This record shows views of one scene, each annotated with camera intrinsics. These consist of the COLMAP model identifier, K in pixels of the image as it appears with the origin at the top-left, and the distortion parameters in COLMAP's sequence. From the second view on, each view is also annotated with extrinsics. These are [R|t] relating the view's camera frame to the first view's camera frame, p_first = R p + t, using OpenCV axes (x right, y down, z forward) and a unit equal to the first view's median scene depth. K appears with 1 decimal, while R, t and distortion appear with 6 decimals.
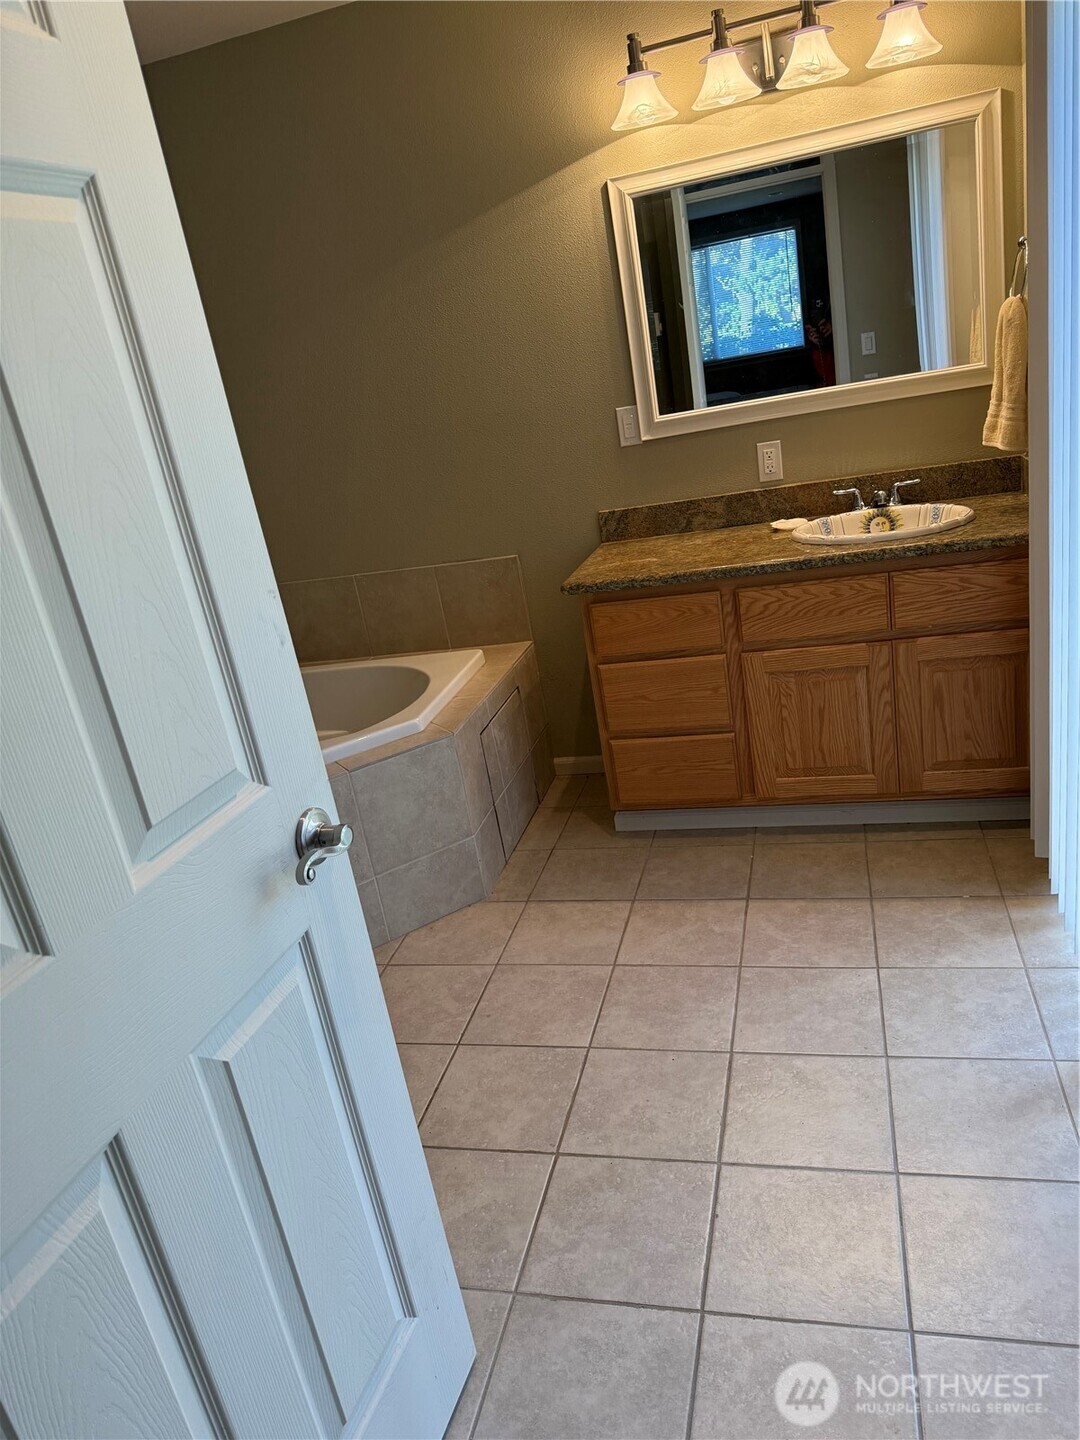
lens RADIAL K [[1016.5, 0, 540.0], [0, 1016.5, 720.0], [0, 0, 1]] dist [0.005134, 0.000709]
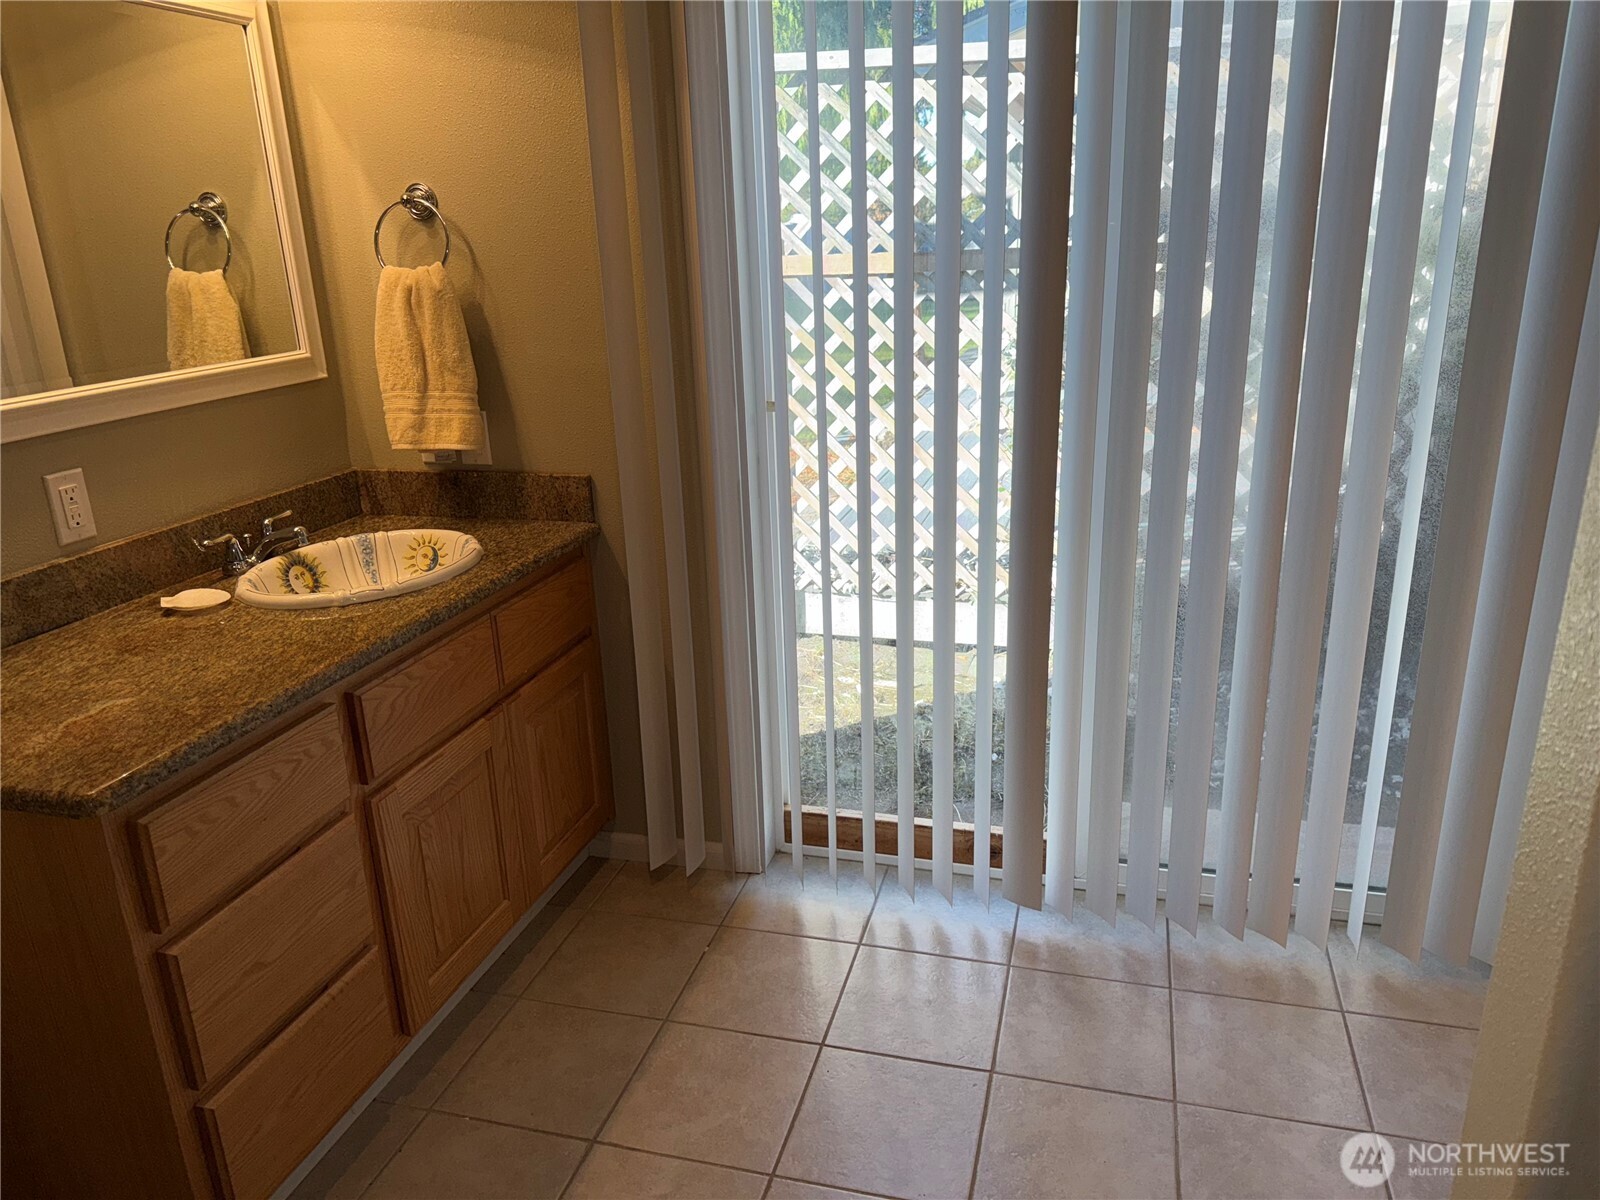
lens RADIAL K [[1129.5, 0, 800.0], [0, 1129.5, 600.0], [0, 0, 1]] dist [0.005134, 0.000709]
pose [[0.011620, -0.137040, 0.990497, -0.401376], [0.360184, 0.924643, 0.123703, -0.156499], [-0.932809, 0.355324, 0.060104, 0.677958]]
